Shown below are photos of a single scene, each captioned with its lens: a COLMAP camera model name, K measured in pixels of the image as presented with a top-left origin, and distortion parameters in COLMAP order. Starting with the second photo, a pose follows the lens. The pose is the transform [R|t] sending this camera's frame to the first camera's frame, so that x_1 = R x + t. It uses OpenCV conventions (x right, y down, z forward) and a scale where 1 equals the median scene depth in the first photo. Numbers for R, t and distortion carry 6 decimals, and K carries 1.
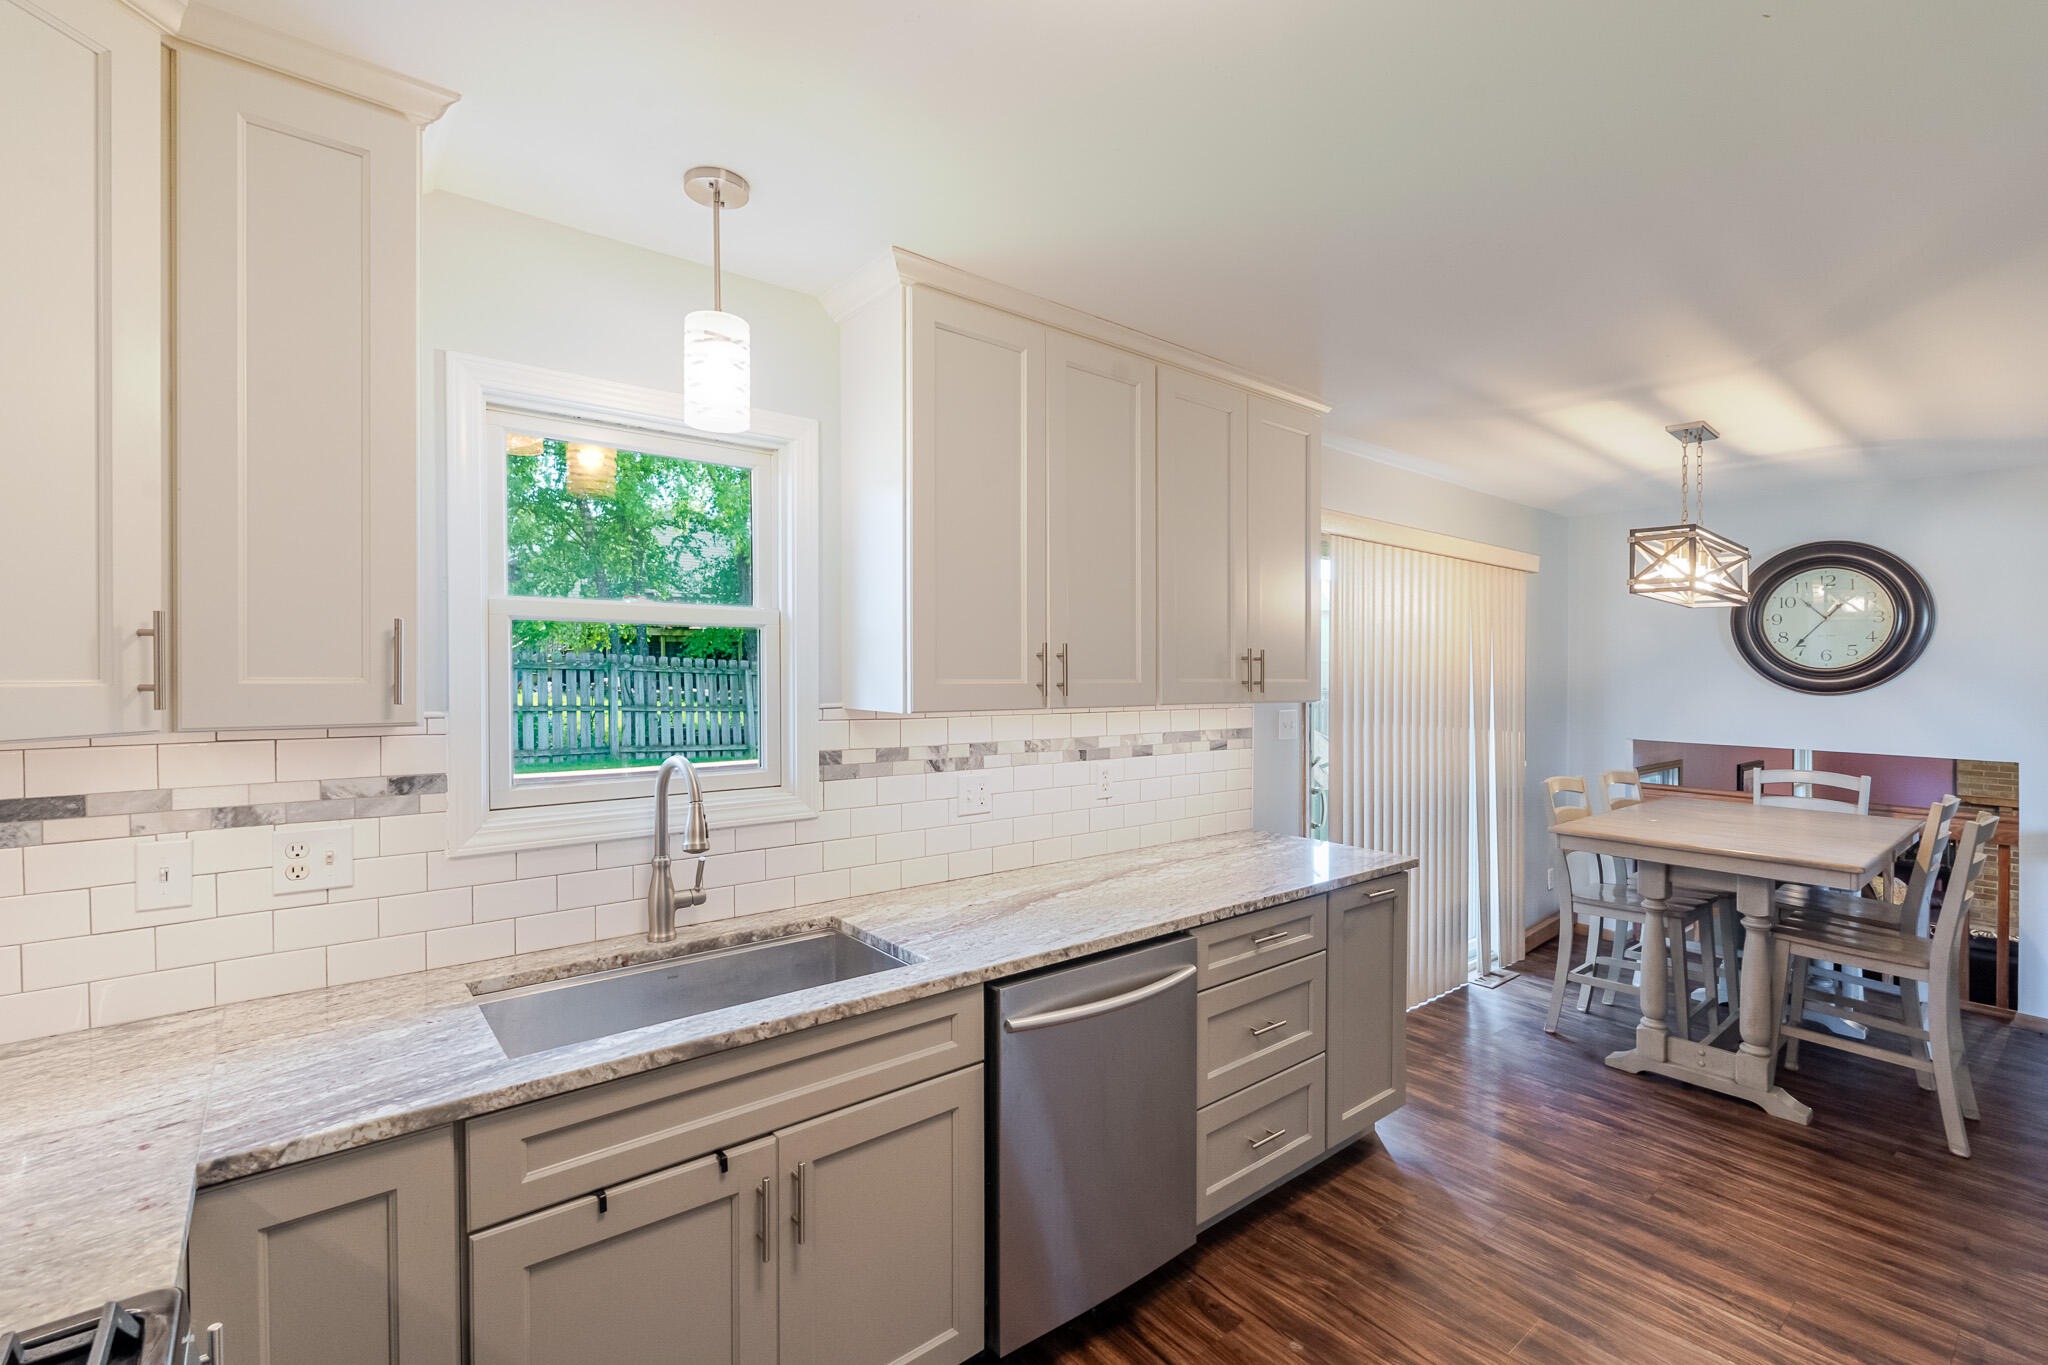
lens RADIAL K [[910.6, 0, 1027.2], [0, 910.6, 670.6], [0, 0, 1]] dist [0.001452, 0.000916]
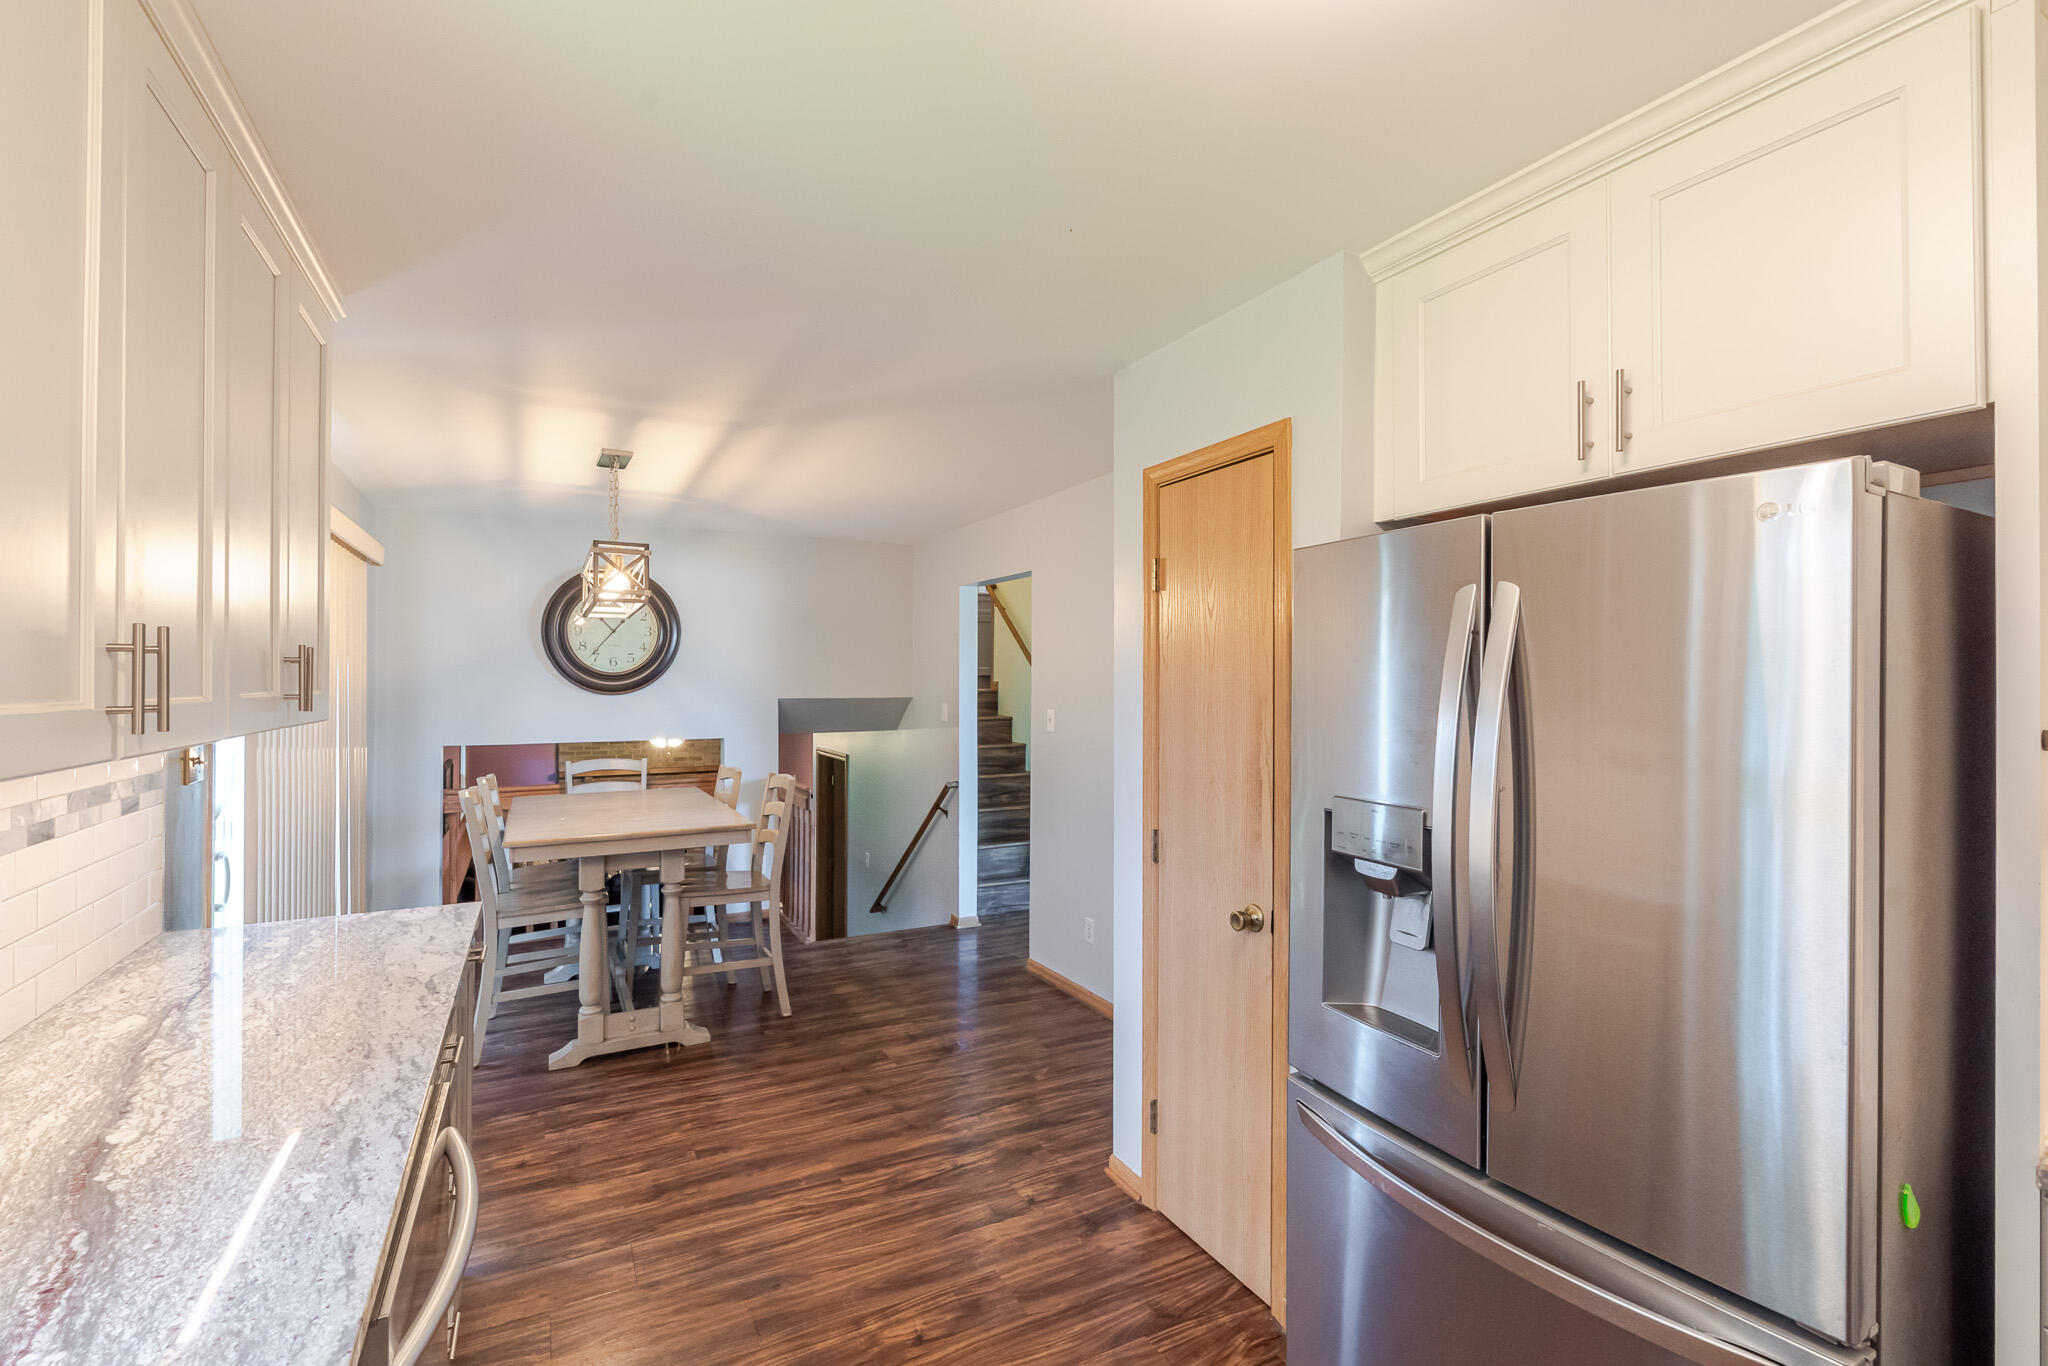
lens RADIAL K [[910.6, 0, 1015.3], [0, 910.6, 664.1], [0, 0, 1]] dist [0.001452, 0.000916]
pose [[0.211014, 0.006417, 0.977462, -0.316900], [0.004693, 0.999960, -0.007577, -0.003343], [-0.977472, 0.006186, 0.210975, 0.387039]]
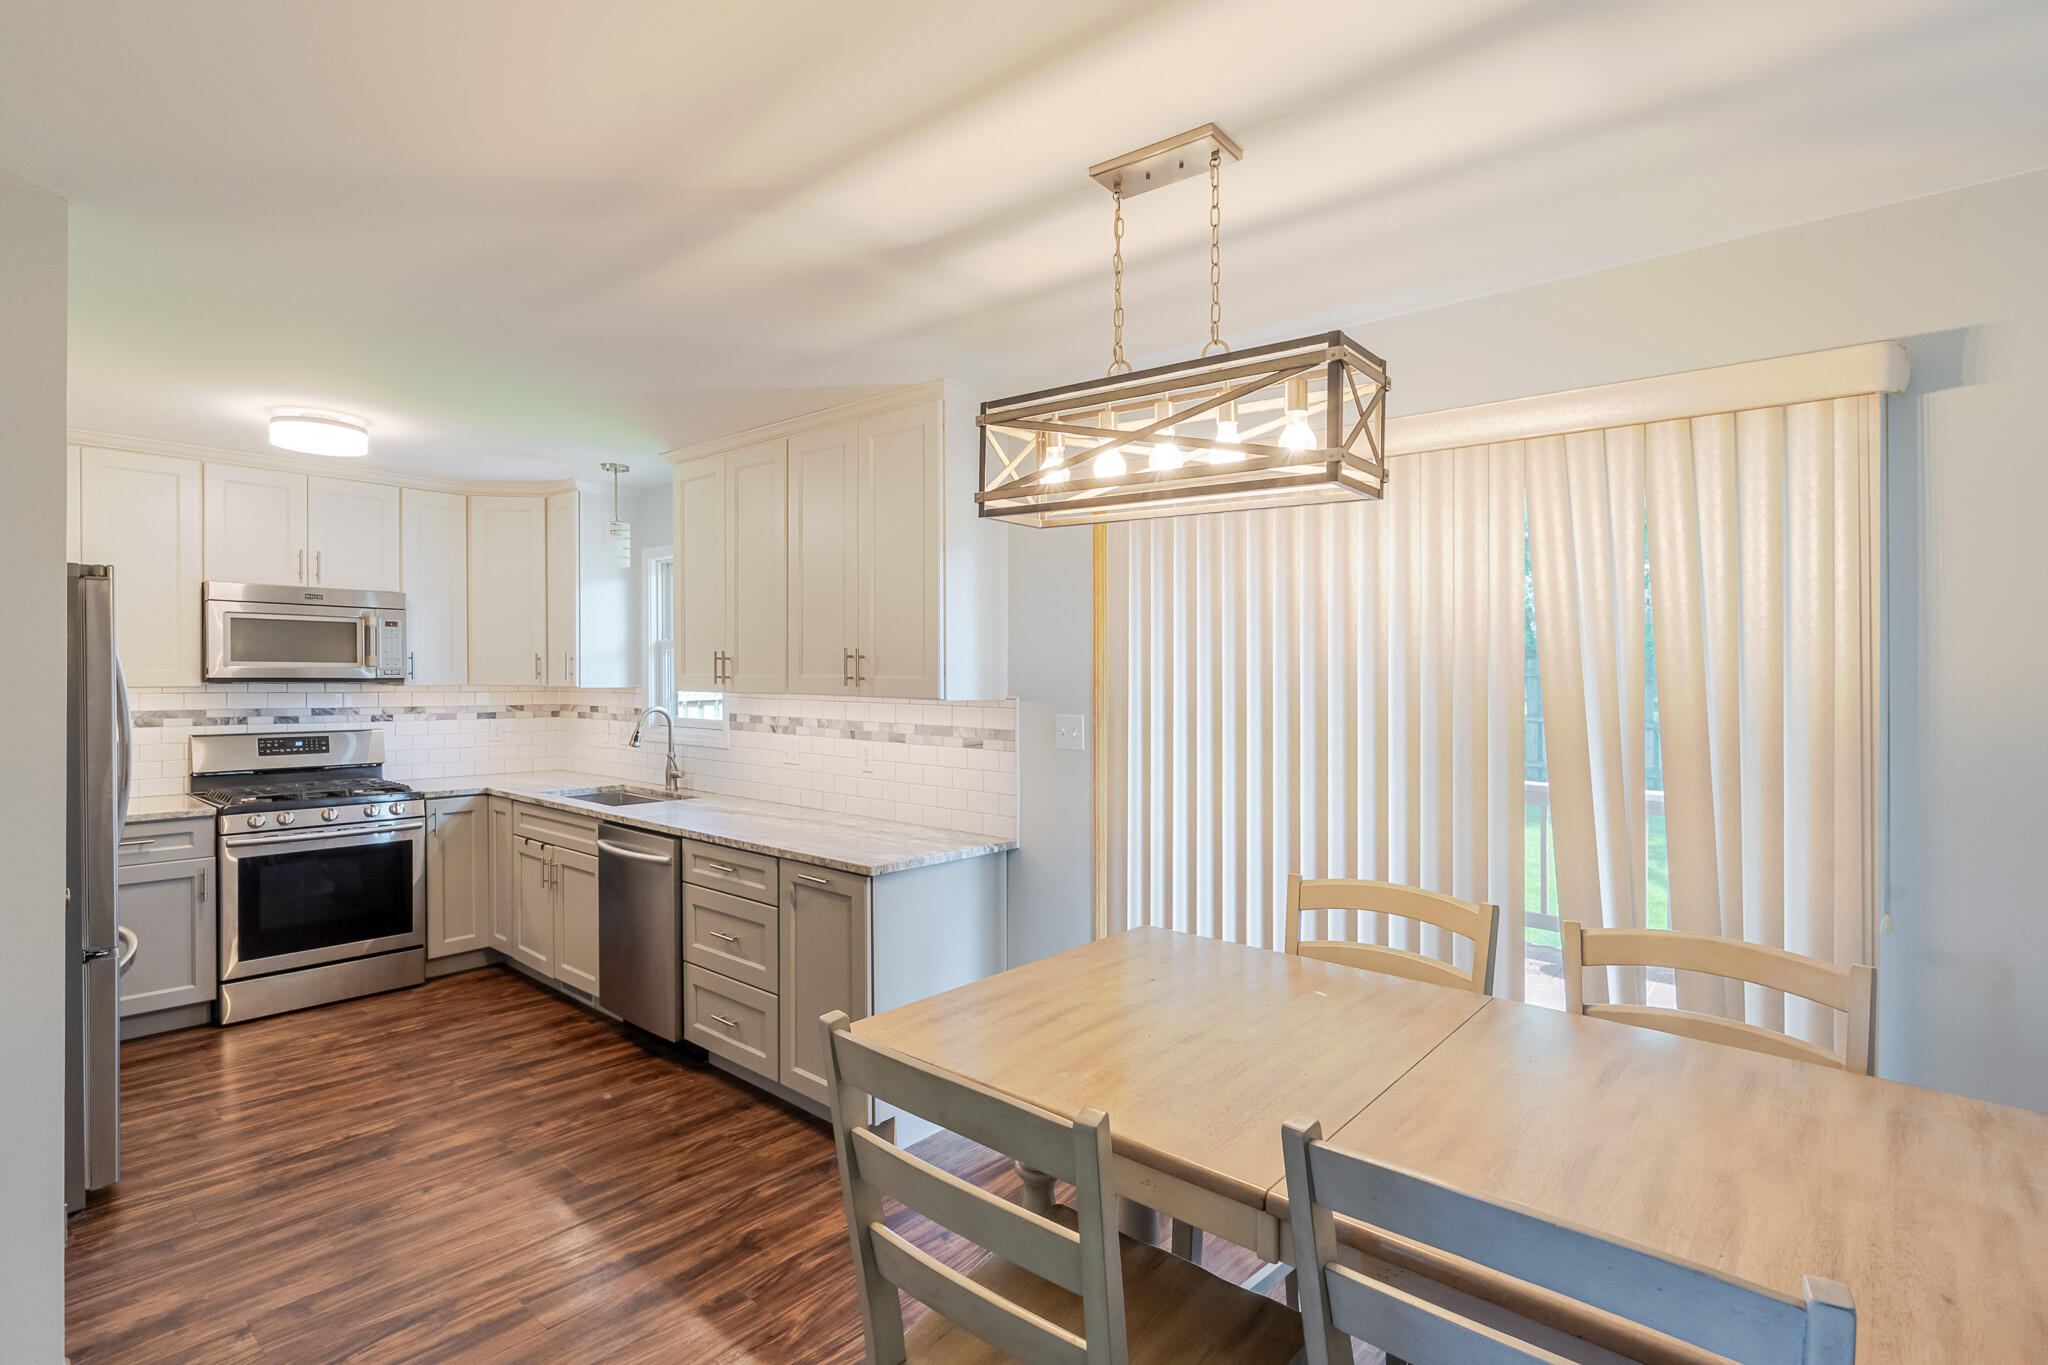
lens RADIAL K [[992.7, 0, 1025.9], [0, 992.7, 678.0], [0, 0, 1]] dist [-0.000281, 0.000986]
pose [[0.165751, -0.001972, -0.986166, 1.628907], [-0.008104, 0.999962, -0.003362, 0.016797], [0.986134, 0.008549, 0.165729, 1.102894]]
